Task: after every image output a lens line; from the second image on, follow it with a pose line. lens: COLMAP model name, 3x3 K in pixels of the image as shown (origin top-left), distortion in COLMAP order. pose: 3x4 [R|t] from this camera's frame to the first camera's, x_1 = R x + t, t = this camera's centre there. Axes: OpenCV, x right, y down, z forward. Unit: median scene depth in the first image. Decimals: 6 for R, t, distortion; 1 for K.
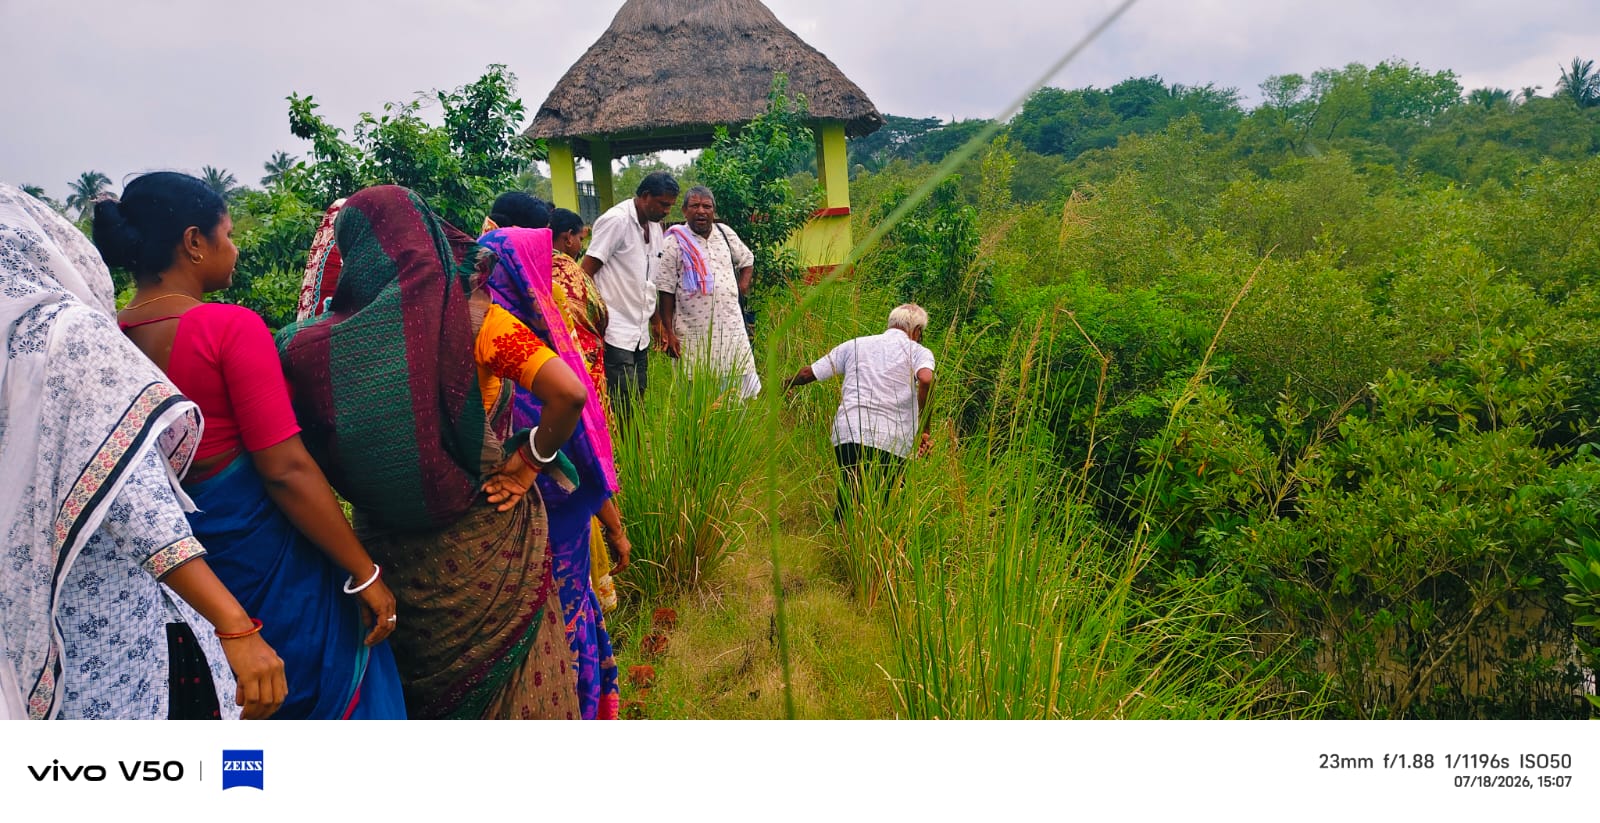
lens RADIAL K [[1112.6, 0, 795.8], [0, 1112.6, 365.5], [0, 0, 1]] dist [0.003889, -0.031697]
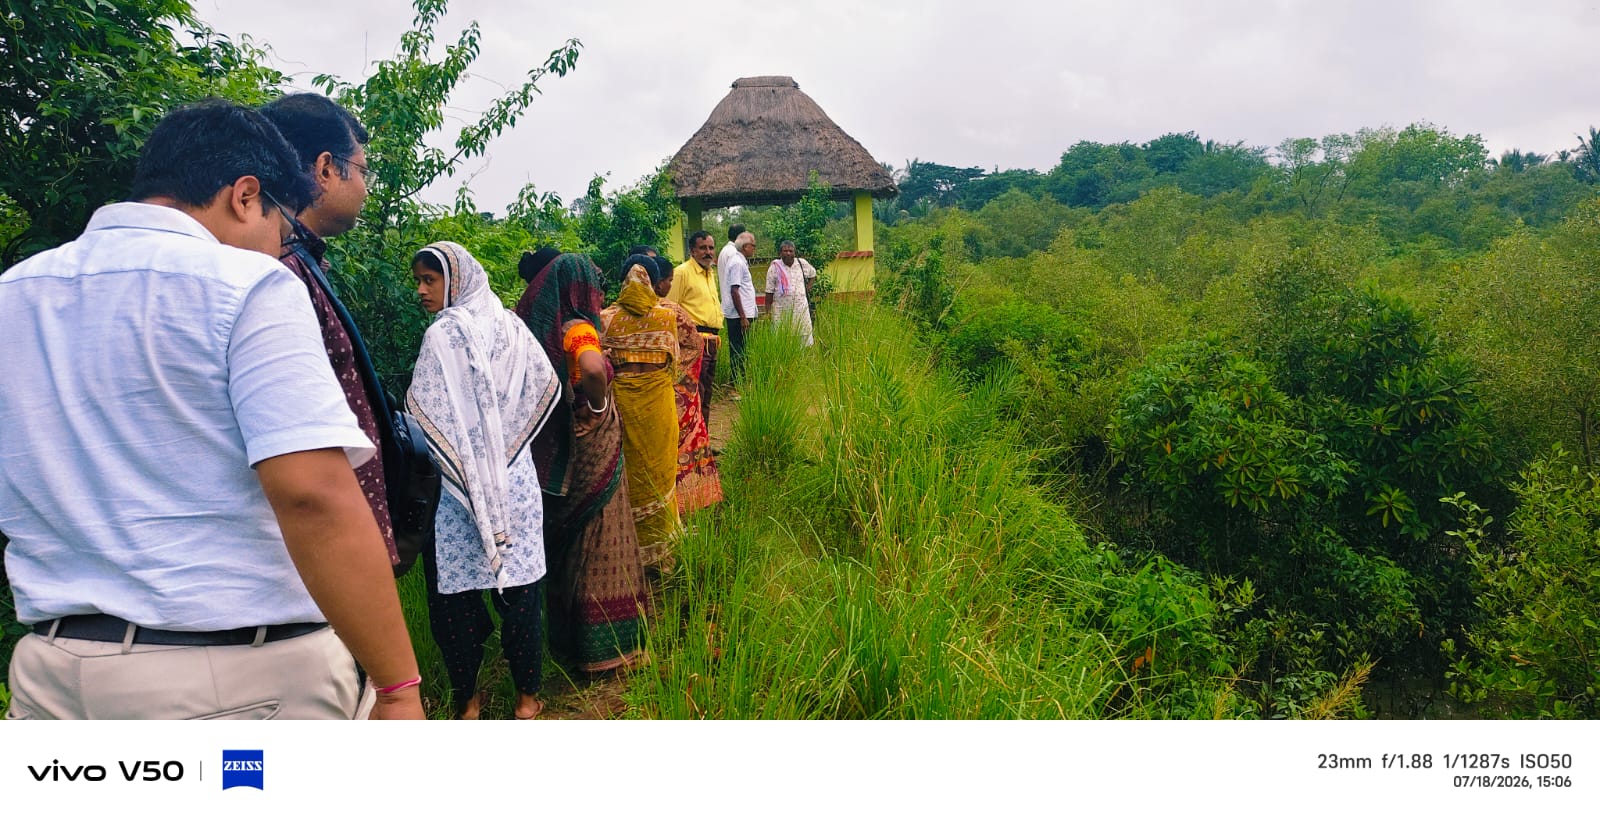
lens RADIAL K [[1112.6, 0, 795.8], [0, 1112.6, 365.5], [0, 0, 1]] dist [0.003889, -0.031697]
pose [[0.998709, 0.031217, -0.040084, 0.010564], [-0.032629, 0.998852, -0.035077, 0.055641], [0.038943, 0.036339, 0.998580, -0.408008]]
